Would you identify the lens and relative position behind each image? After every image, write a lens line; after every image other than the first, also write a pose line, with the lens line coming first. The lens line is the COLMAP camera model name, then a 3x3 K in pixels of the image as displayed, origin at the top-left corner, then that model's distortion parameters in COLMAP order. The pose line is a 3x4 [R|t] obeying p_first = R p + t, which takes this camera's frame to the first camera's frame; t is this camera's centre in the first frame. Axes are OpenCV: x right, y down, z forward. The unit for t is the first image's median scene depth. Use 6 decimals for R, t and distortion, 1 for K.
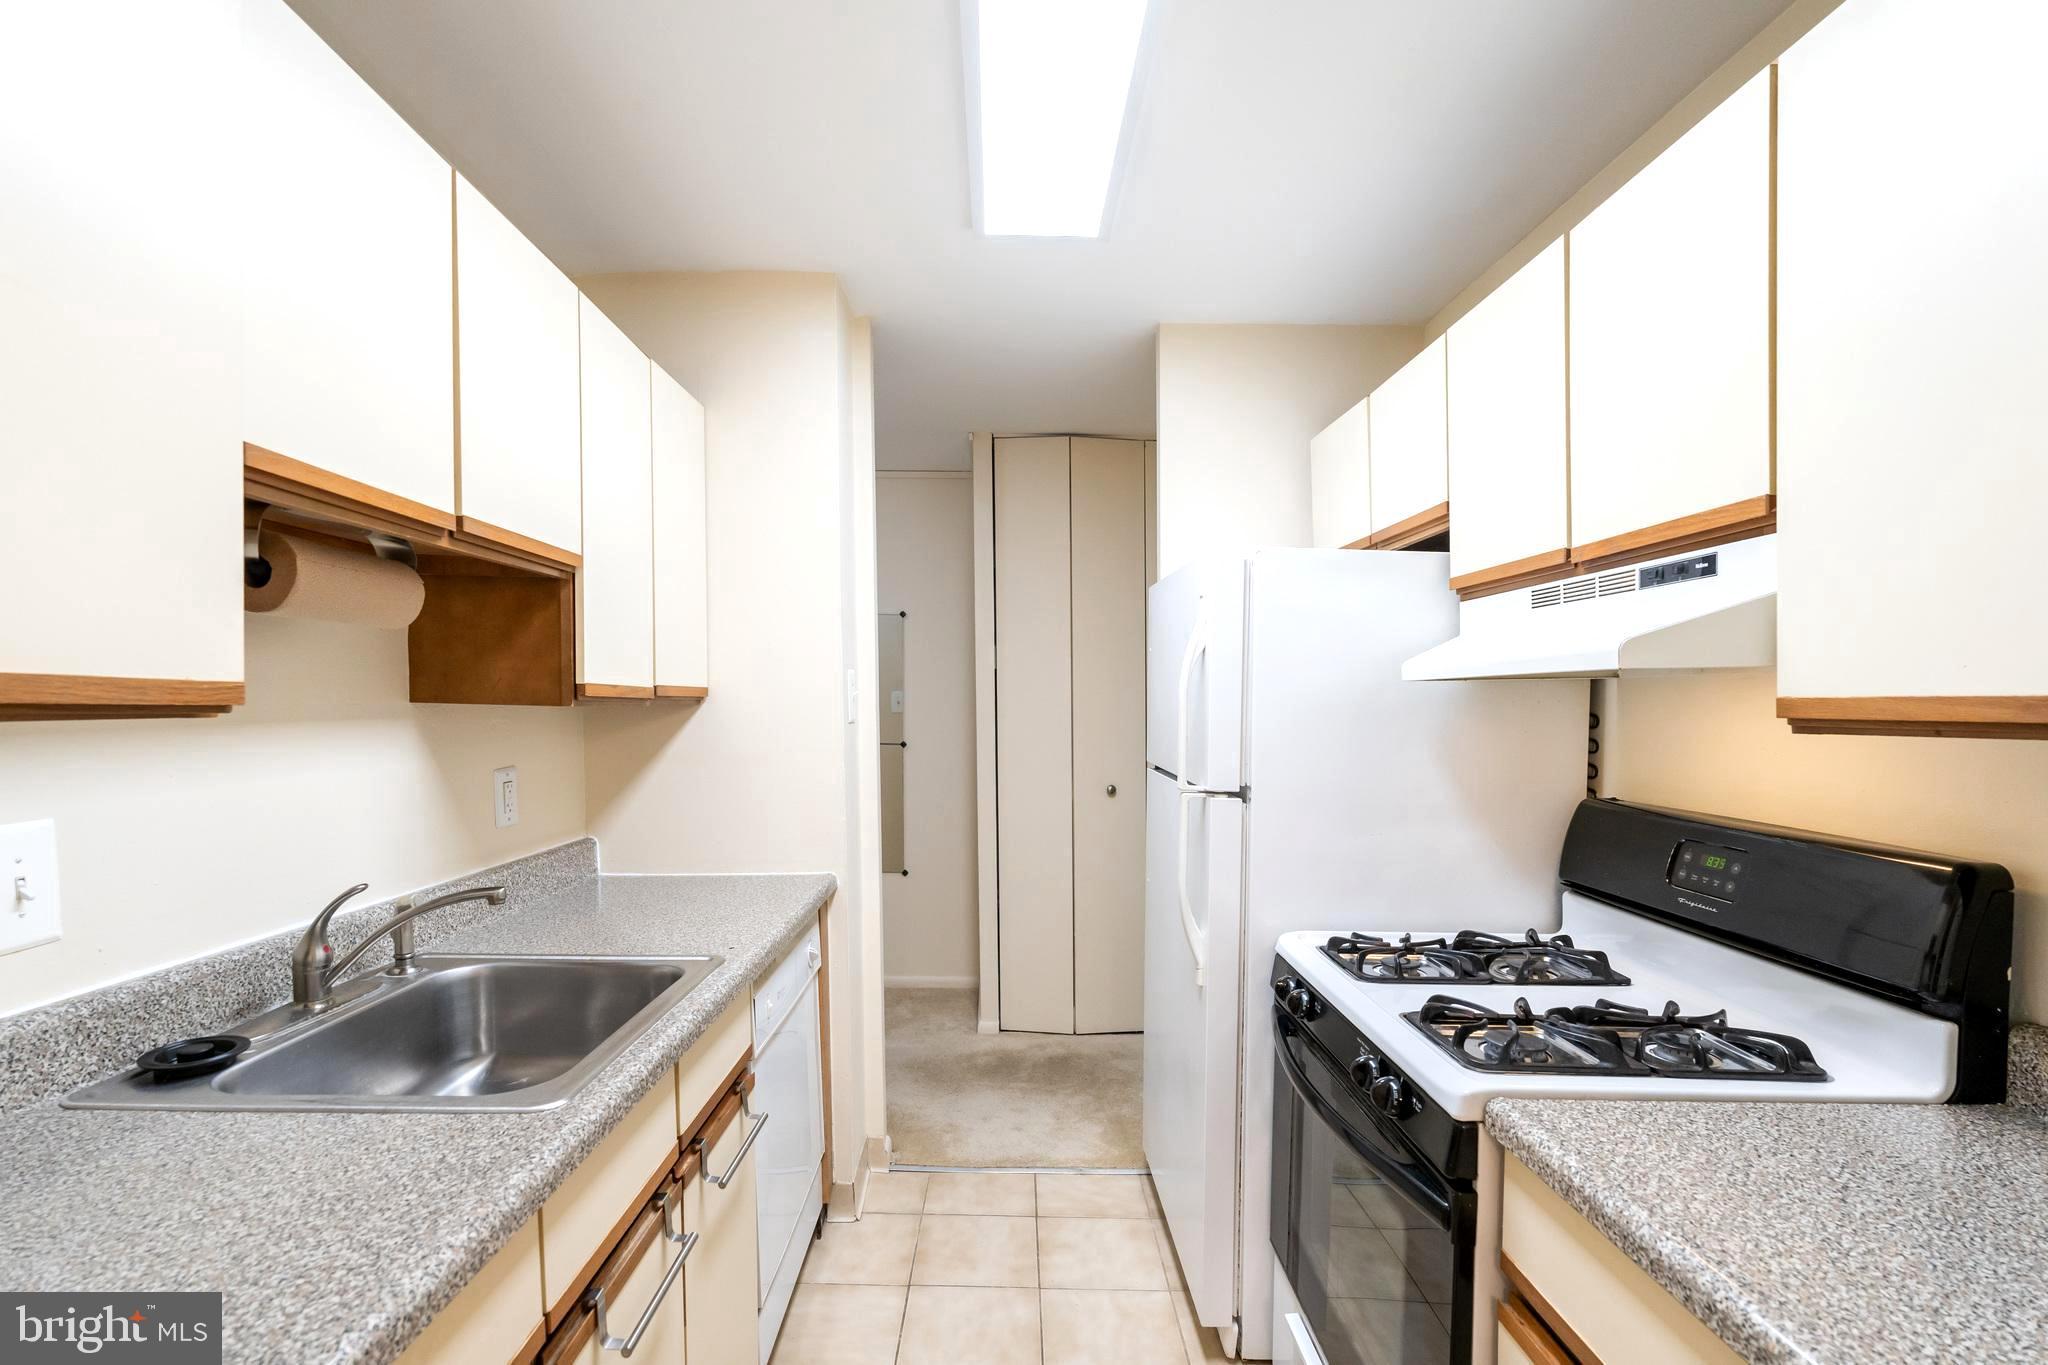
lens RADIAL K [[919.2, 0, 998.4], [0, 919.2, 736.6], [0, 0, 1]] dist [-0.002463, 0.000024]
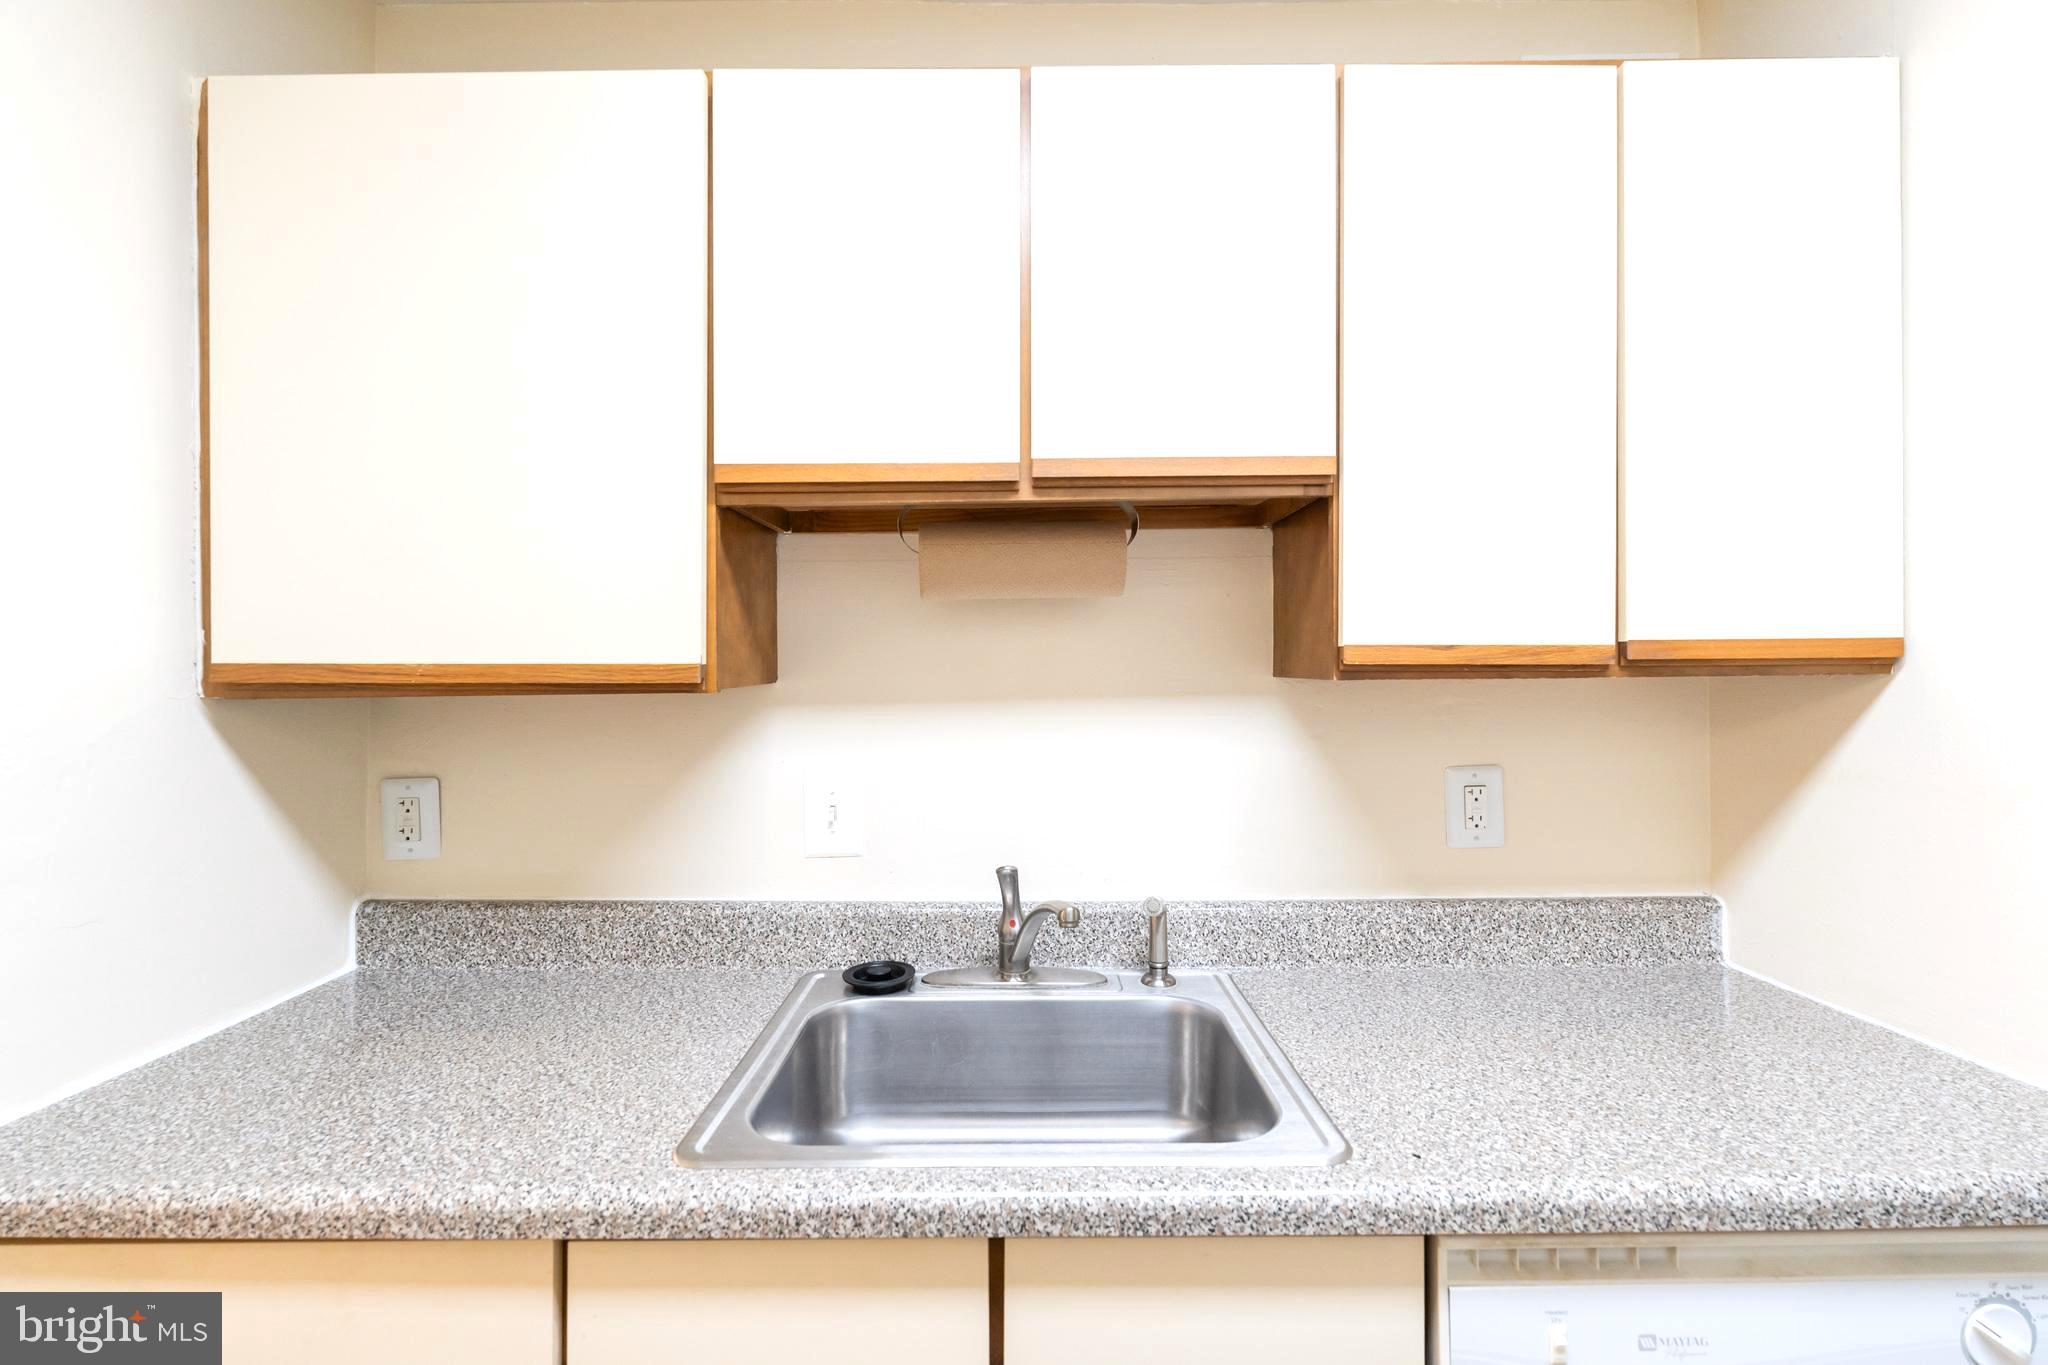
lens RADIAL K [[919.2, 0, 1018.7], [0, 919.2, 686.3], [0, 0, 1]] dist [-0.002463, 0.000024]
pose [[0.013650, 0.004789, -0.999895, 0.229373], [-0.027004, 0.999626, 0.004419, -0.027973], [0.999542, 0.026941, 0.013774, 0.834224]]
